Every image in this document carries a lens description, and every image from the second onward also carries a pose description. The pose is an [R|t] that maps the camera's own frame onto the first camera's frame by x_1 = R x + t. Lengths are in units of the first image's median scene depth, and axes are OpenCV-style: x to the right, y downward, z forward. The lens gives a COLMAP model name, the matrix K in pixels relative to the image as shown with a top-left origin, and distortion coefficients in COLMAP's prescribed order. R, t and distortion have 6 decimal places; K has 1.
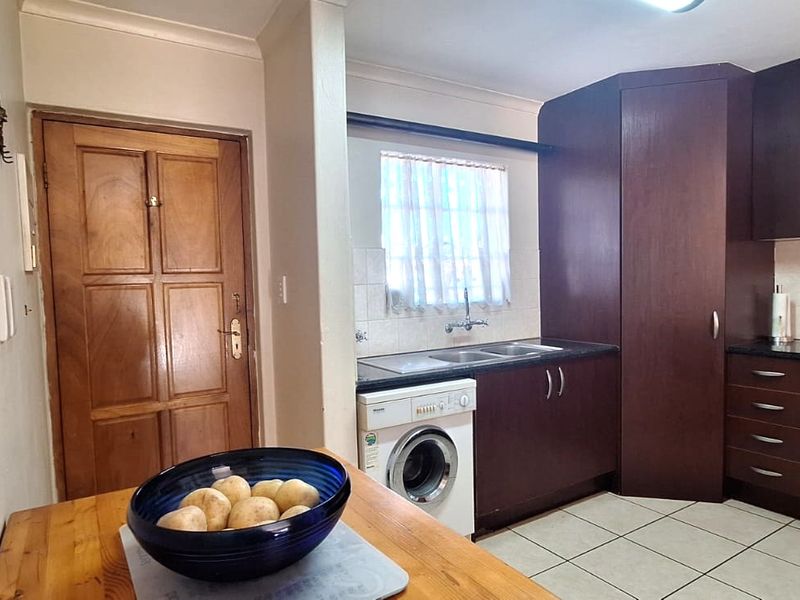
lens RADIAL K [[550.8, 0, 405.8], [0, 550.8, 296.2], [0, 0, 1]] dist [0.108635, -0.140582]
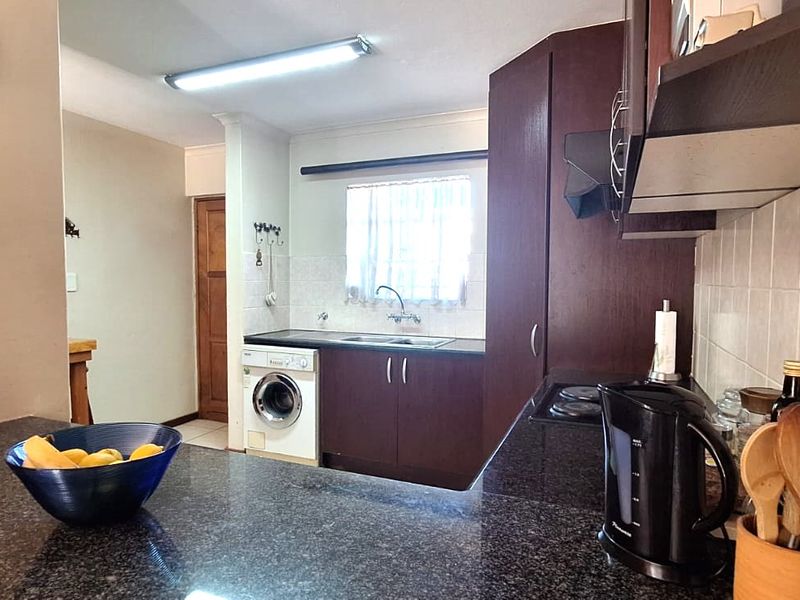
lens RADIAL K [[535.7, 0, 400.0], [0, 535.7, 300.0], [0, 0, 1]] dist [-0.004817, 0.000187]
pose [[0.543975, 0.061190, -0.836868, 1.166706], [-0.054293, 0.997814, 0.037666, -0.031862], [0.837343, 0.024947, 0.546108, 0.383774]]
